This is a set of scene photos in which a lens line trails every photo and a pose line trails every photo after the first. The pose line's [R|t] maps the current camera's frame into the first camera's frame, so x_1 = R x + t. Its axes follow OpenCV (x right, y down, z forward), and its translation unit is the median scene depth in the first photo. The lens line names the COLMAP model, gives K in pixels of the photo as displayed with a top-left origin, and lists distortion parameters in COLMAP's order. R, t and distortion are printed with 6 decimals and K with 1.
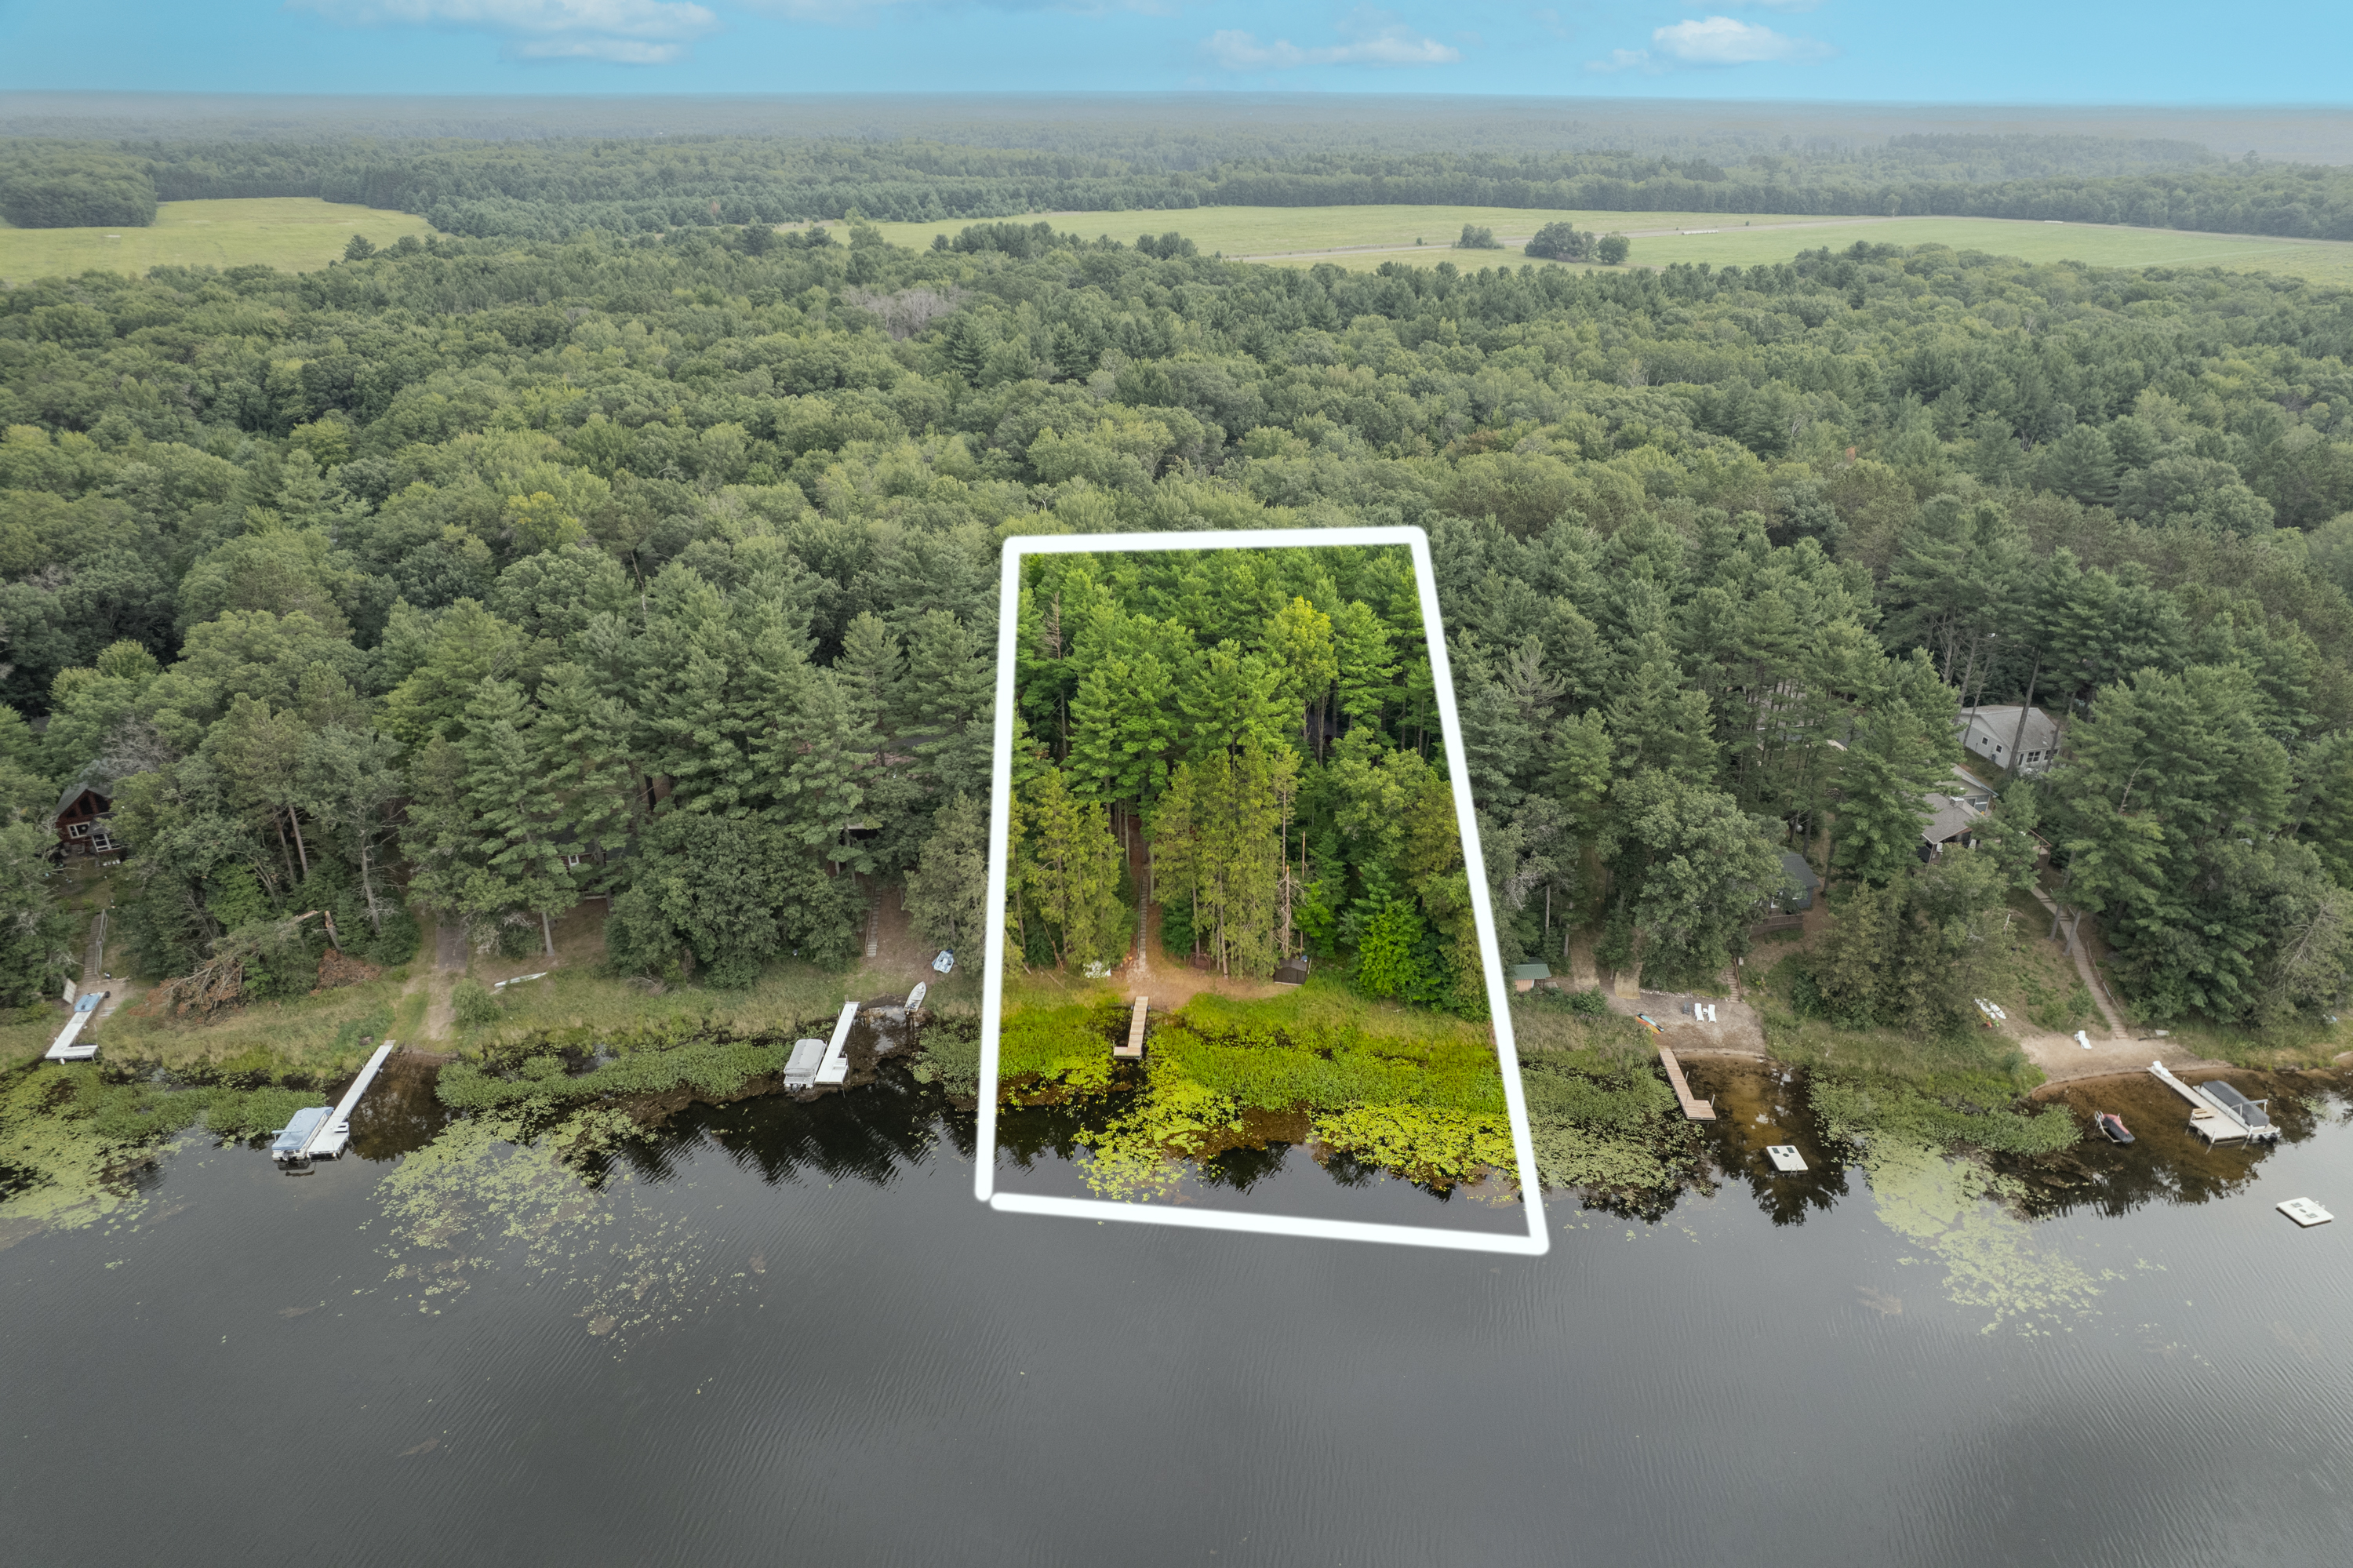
lens RADIAL K [[1476.7, 0, 1175.0], [0, 1476.7, 792.3], [0, 0, 1]] dist [-0.054602, 0.057626]
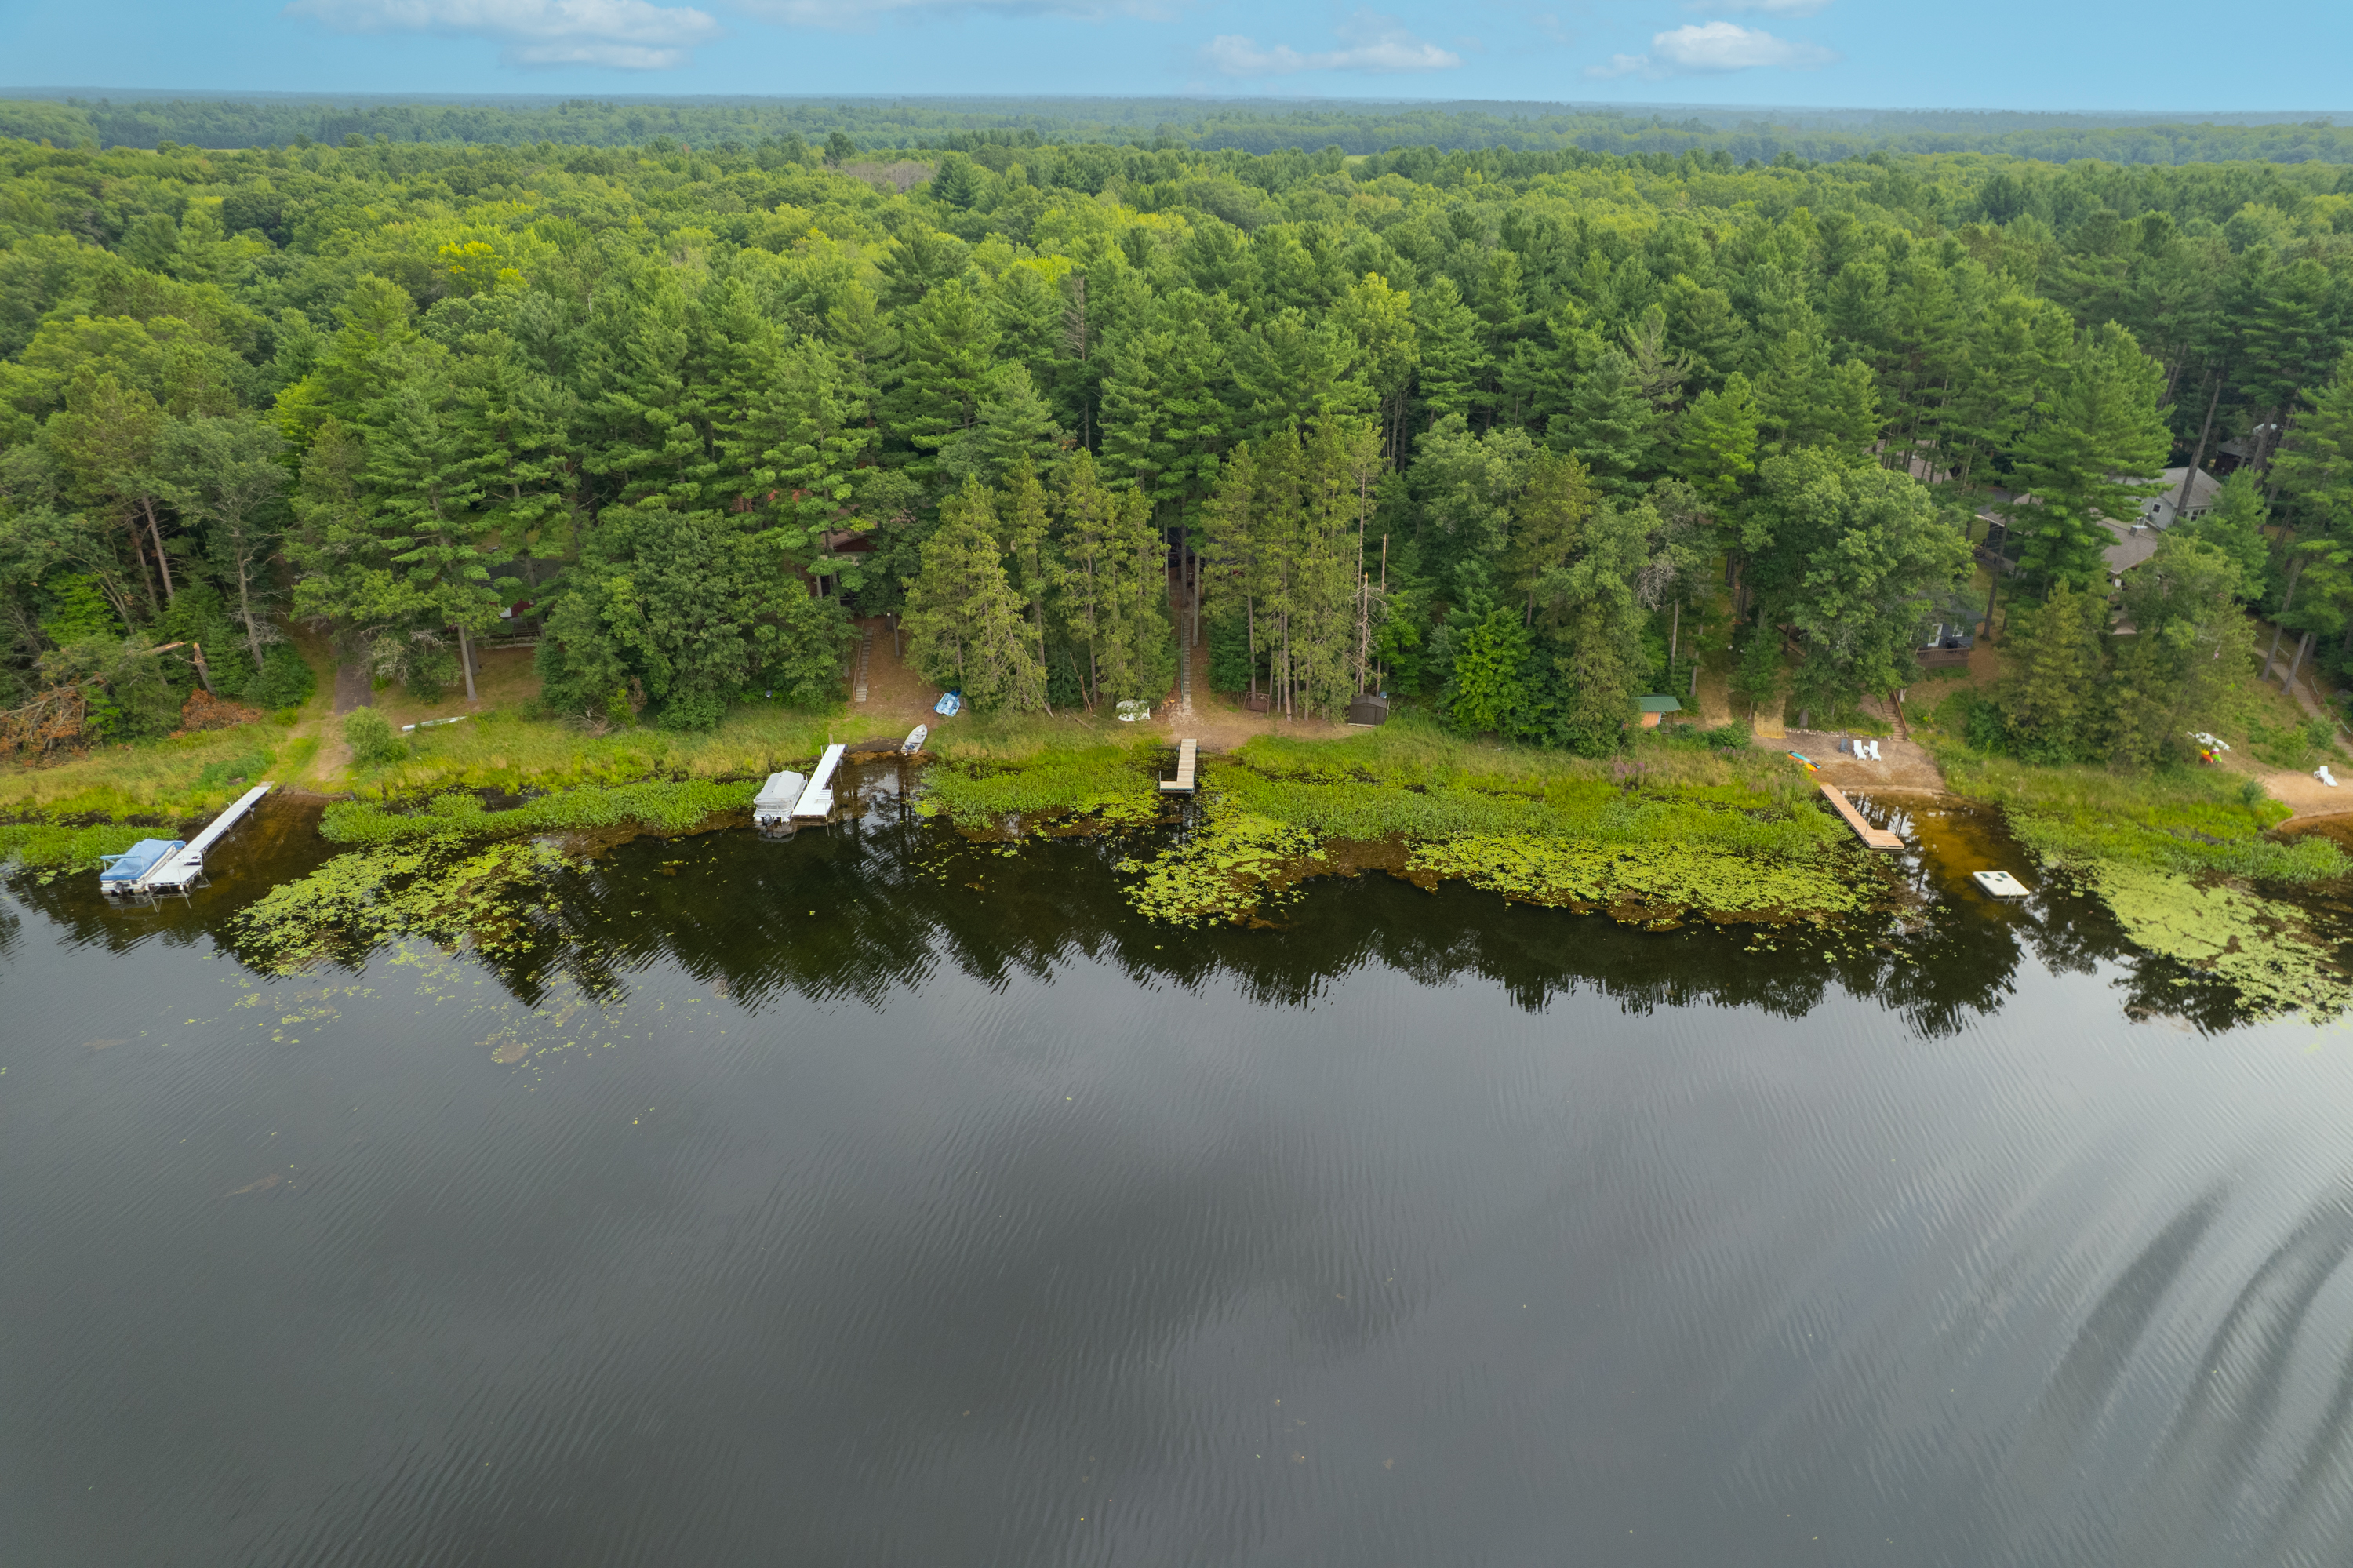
lens RADIAL K [[1476.7, 0, 1176.2], [0, 1476.7, 788.6], [0, 0, 1]] dist [-0.054602, 0.057626]
pose [[0.999836, -0.002111, 0.017961, -0.046031], [0.002264, 0.999961, -0.008488, 0.180060], [-0.017942, 0.008527, 0.999803, 0.178049]]
